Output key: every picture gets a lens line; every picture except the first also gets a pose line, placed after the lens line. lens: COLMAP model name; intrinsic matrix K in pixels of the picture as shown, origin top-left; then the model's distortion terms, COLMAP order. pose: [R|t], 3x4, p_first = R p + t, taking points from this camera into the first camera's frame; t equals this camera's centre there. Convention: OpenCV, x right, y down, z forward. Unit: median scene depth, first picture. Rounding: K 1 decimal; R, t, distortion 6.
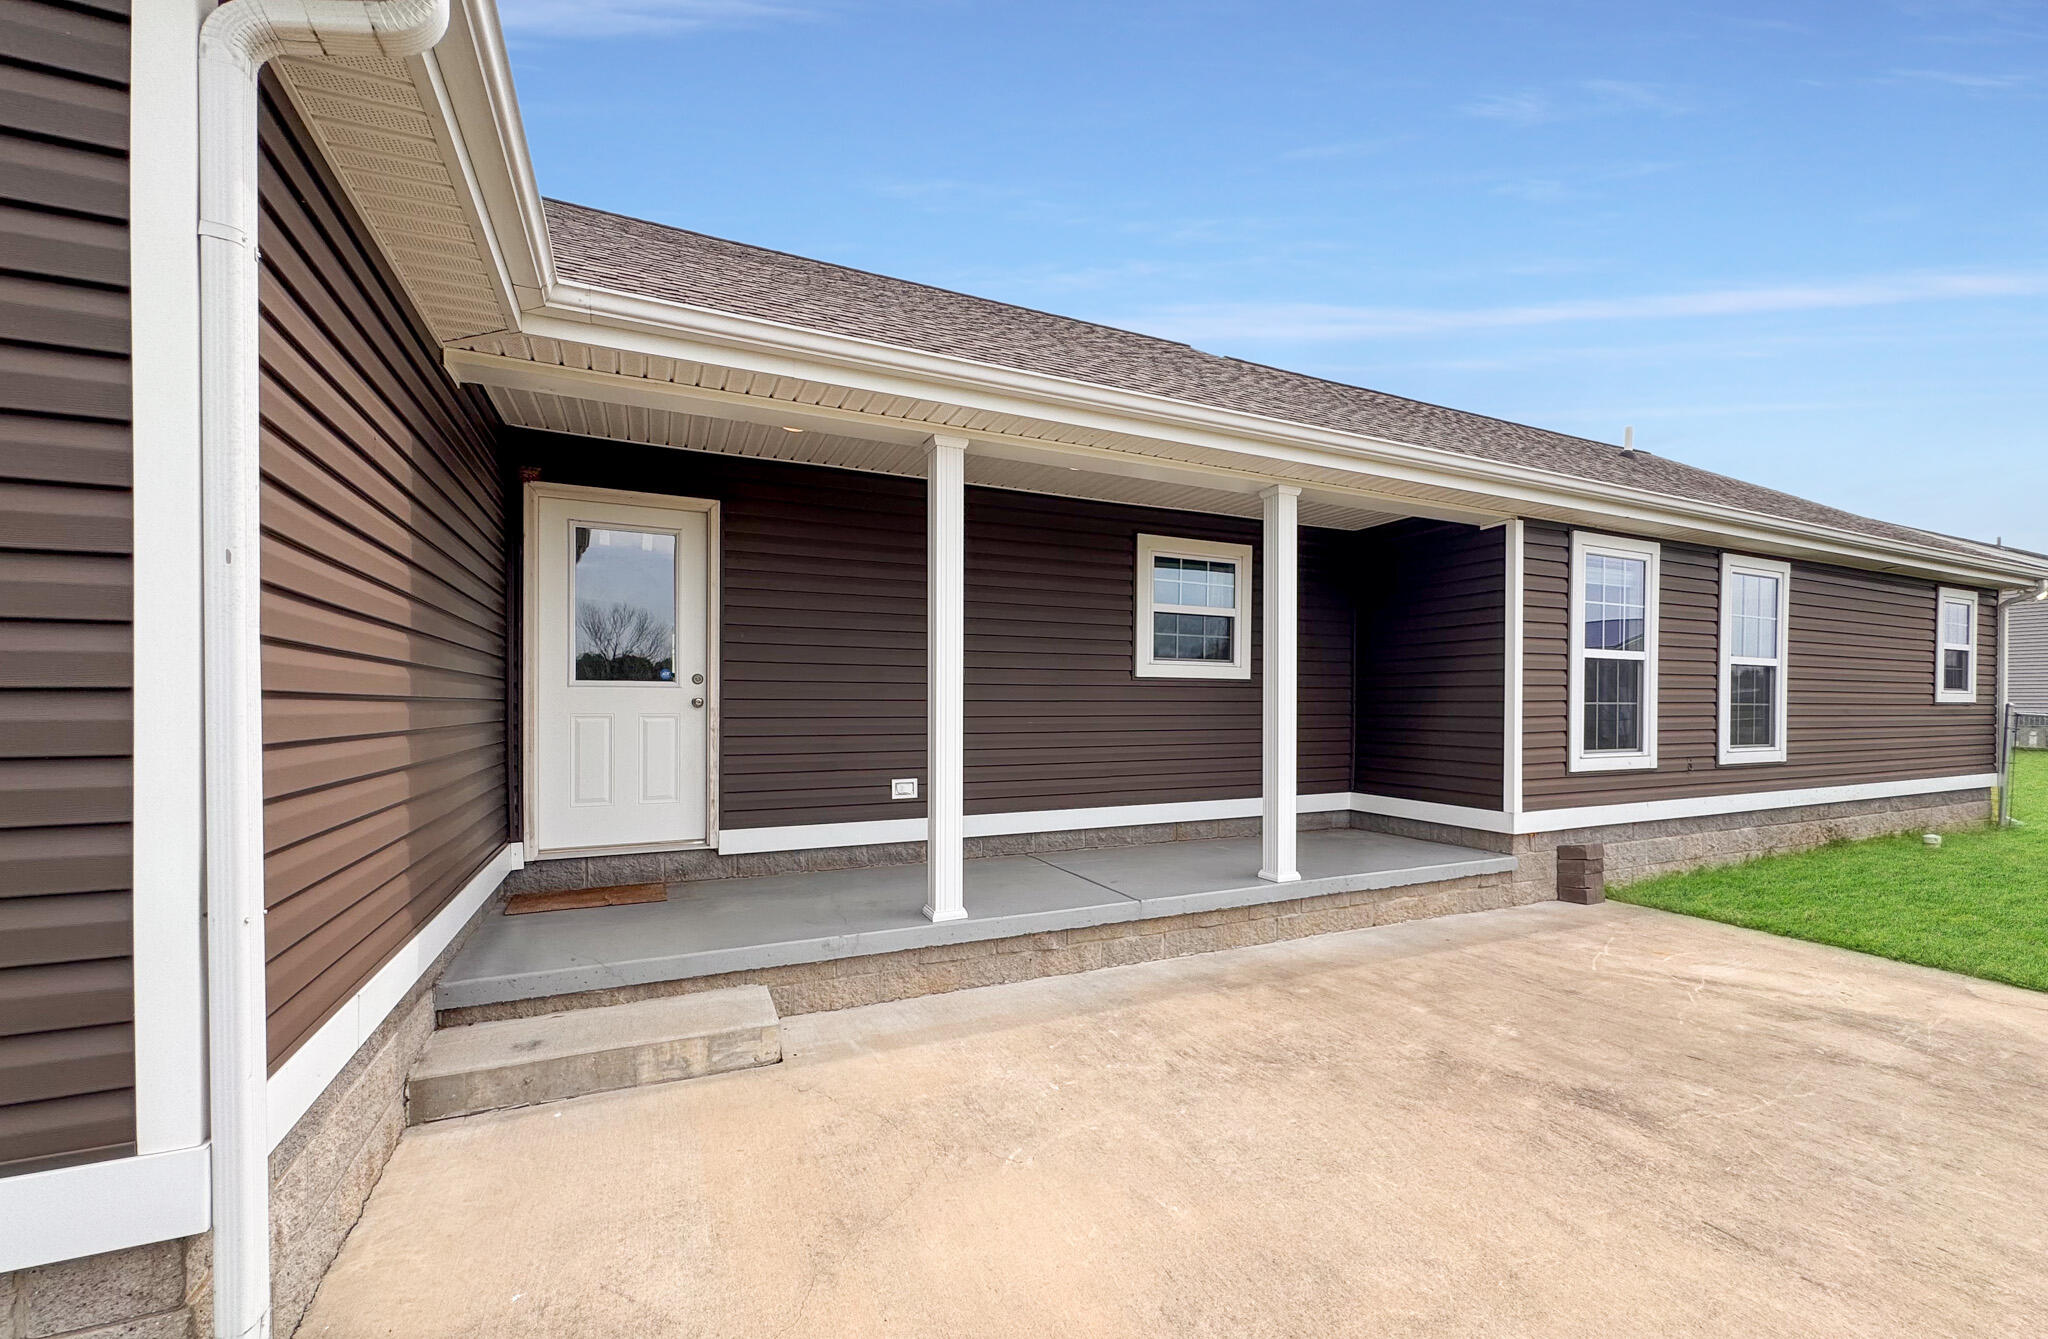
lens RADIAL K [[823.6, 0, 1033.8], [0, 823.6, 709.3], [0, 0, 1]] dist [-0.000806, 0.000052]
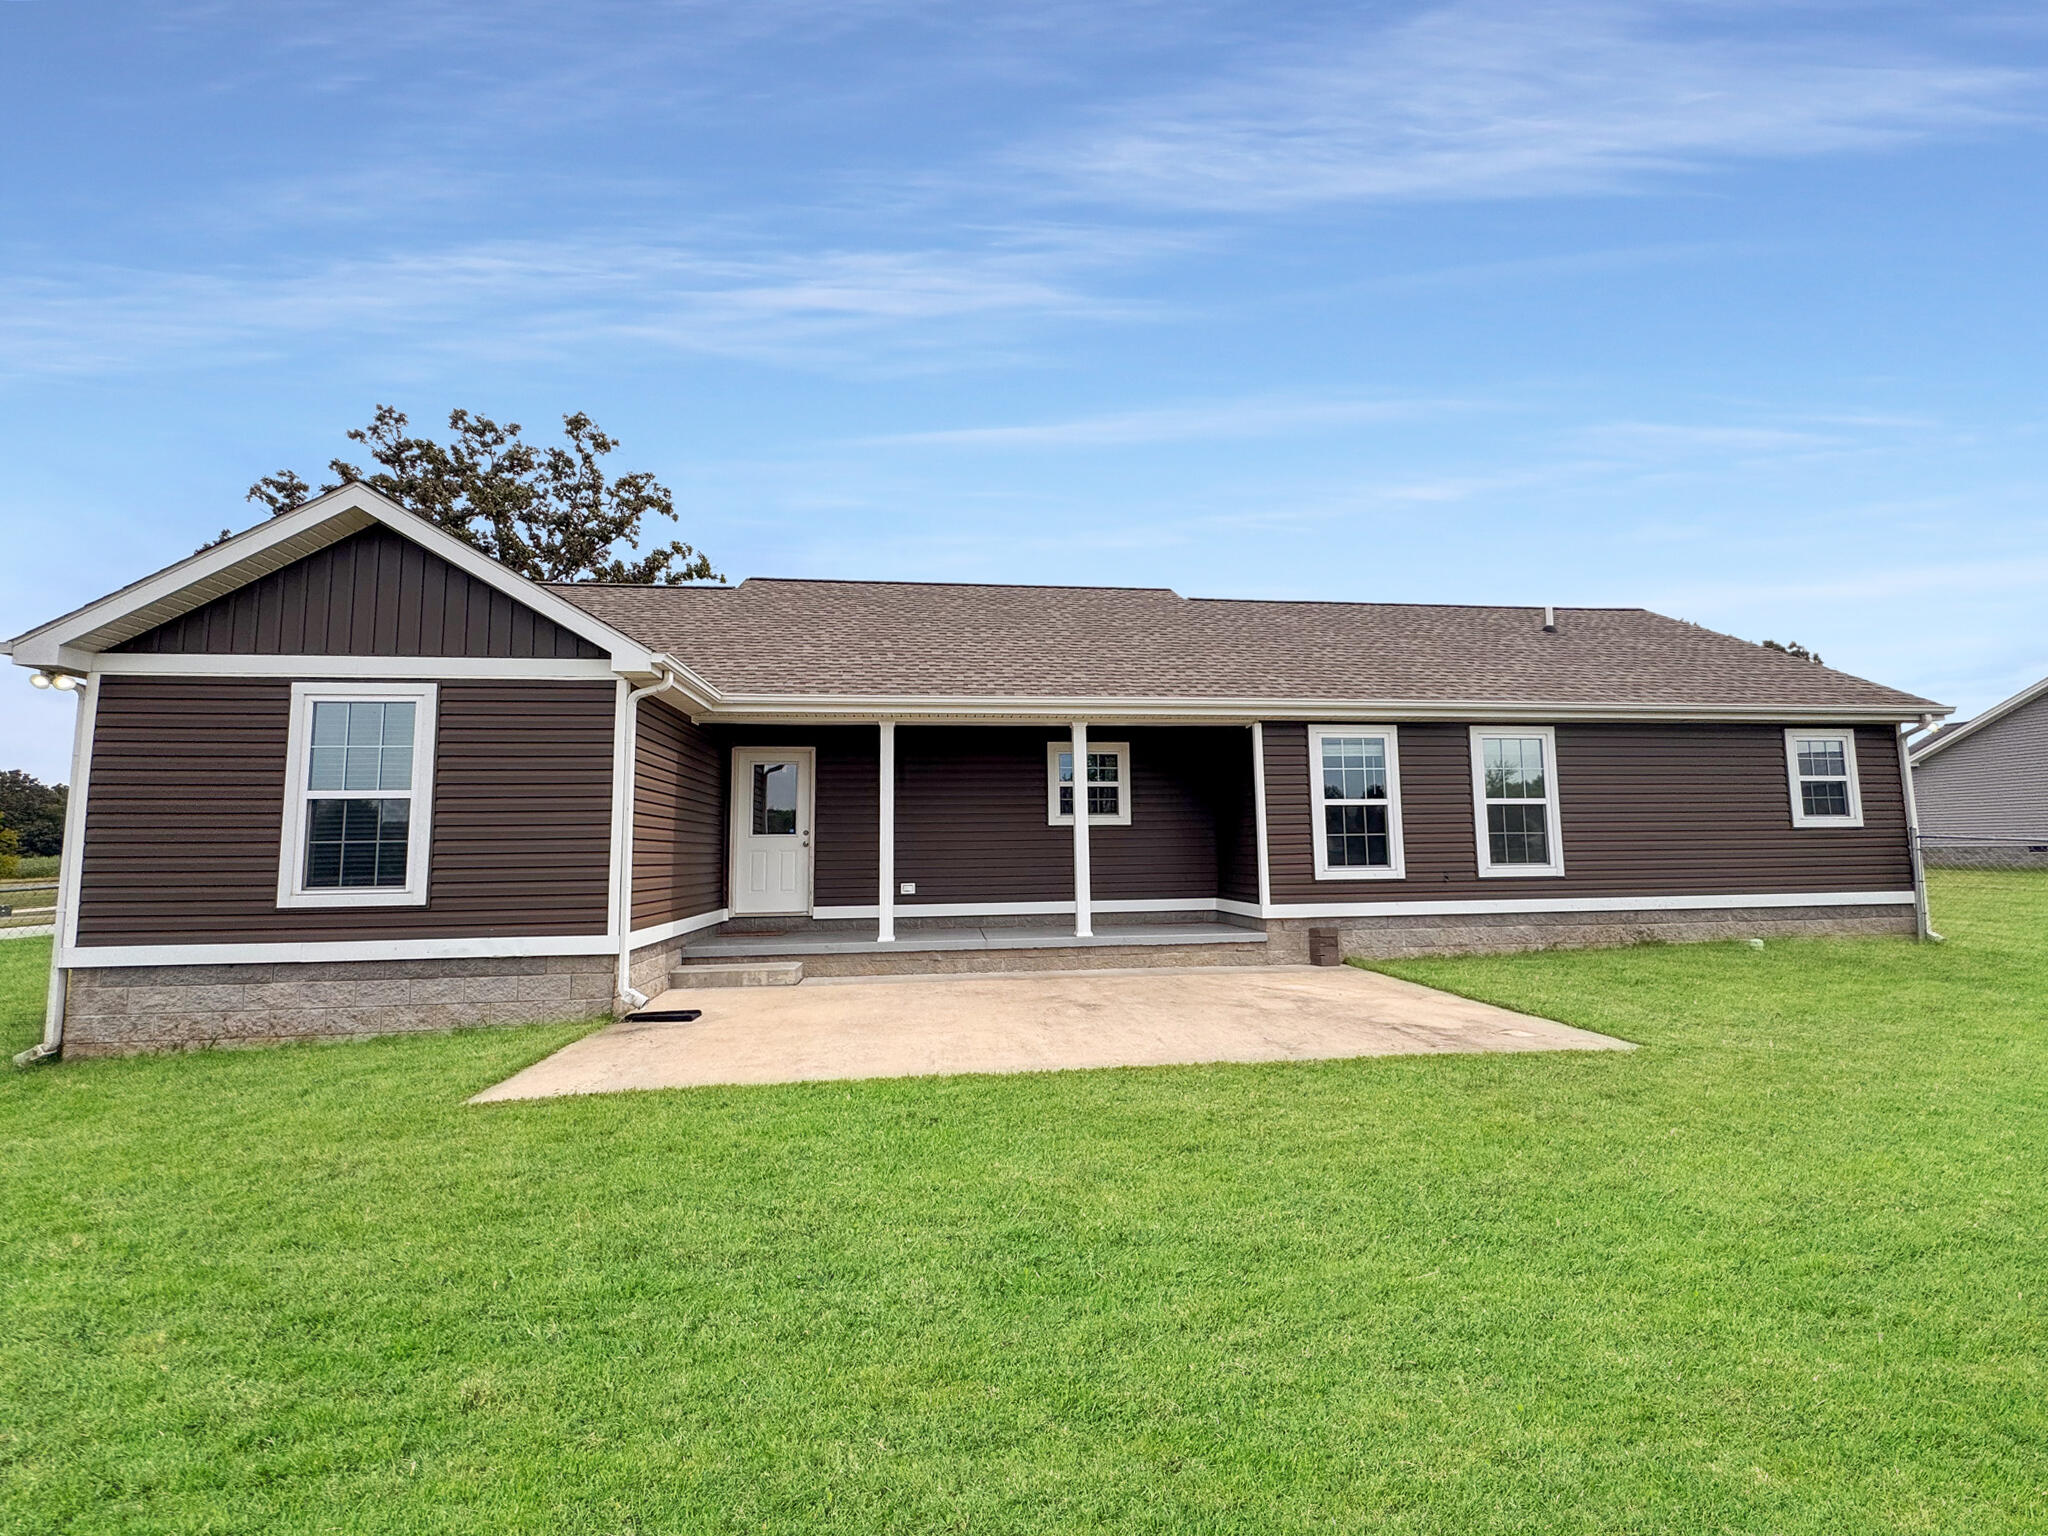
lens RADIAL K [[830.9, 0, 1020.7], [0, 830.9, 768.6], [0, 0, 1]] dist [-0.003453, 0.000226]
pose [[0.945371, -0.049325, -0.322242, 0.712961], [0.013278, 0.993493, -0.113119, 0.042232], [0.325725, 0.102661, 0.939874, -0.730711]]
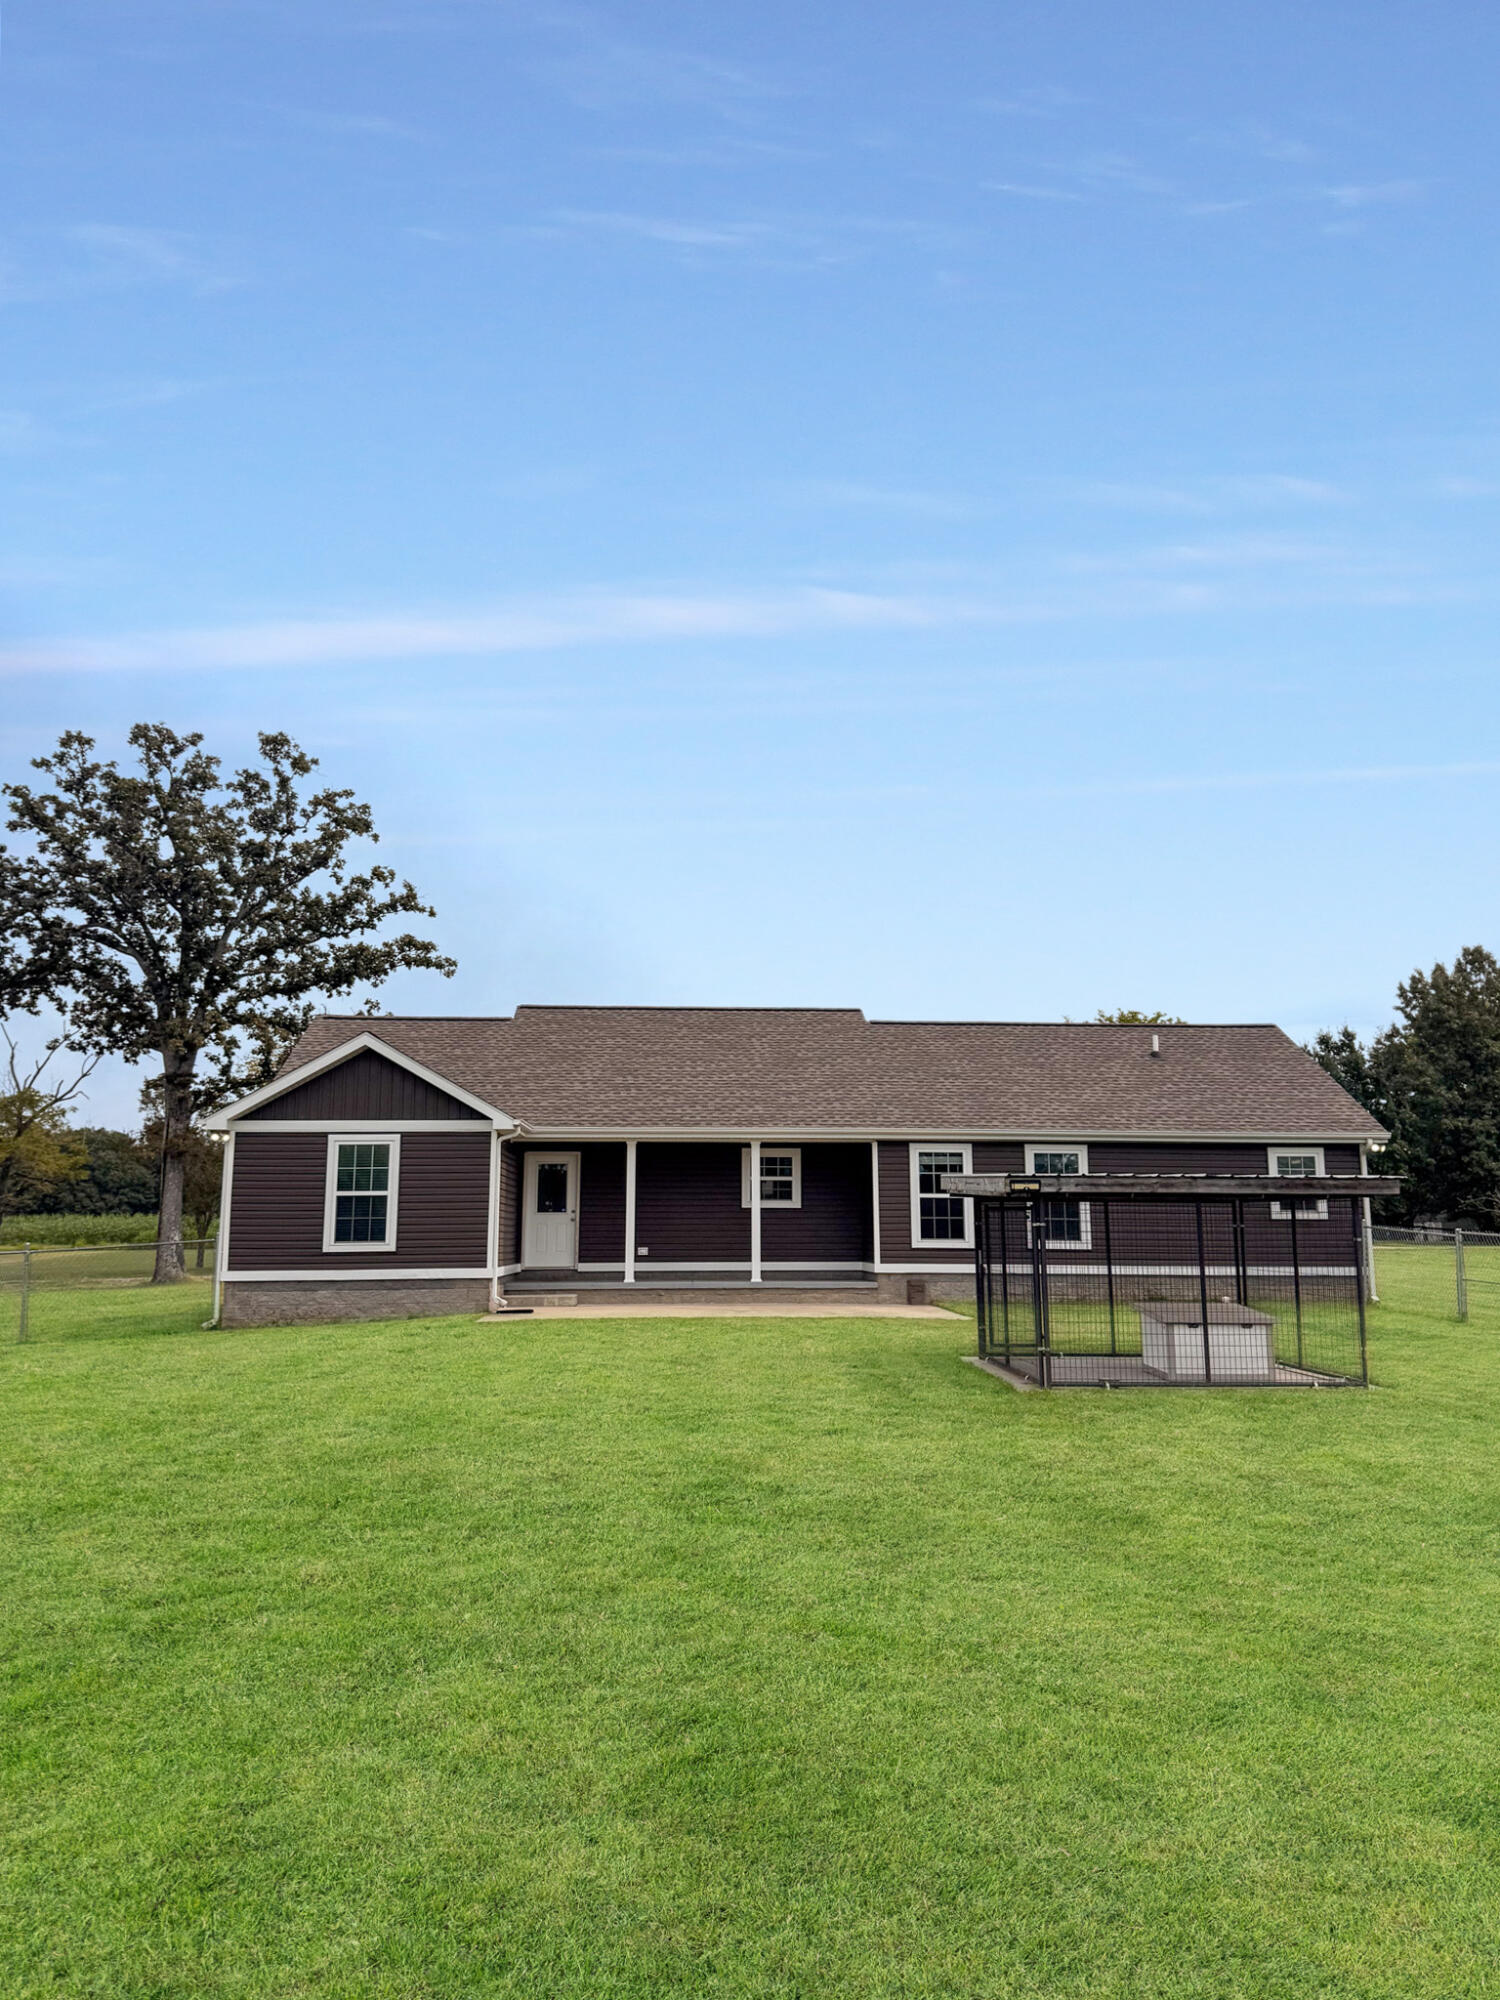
lens RADIAL K [[1405.8, 0, 749.9], [0, 1405.8, 1007.4], [0, 0, 1]] dist [0.065537, -0.006828]
pose [[0.927614, -0.064274, -0.367969, 1.928325], [0.001004, 0.985511, -0.169611, 0.091872], [0.373539, 0.156964, 0.914238, -3.235928]]
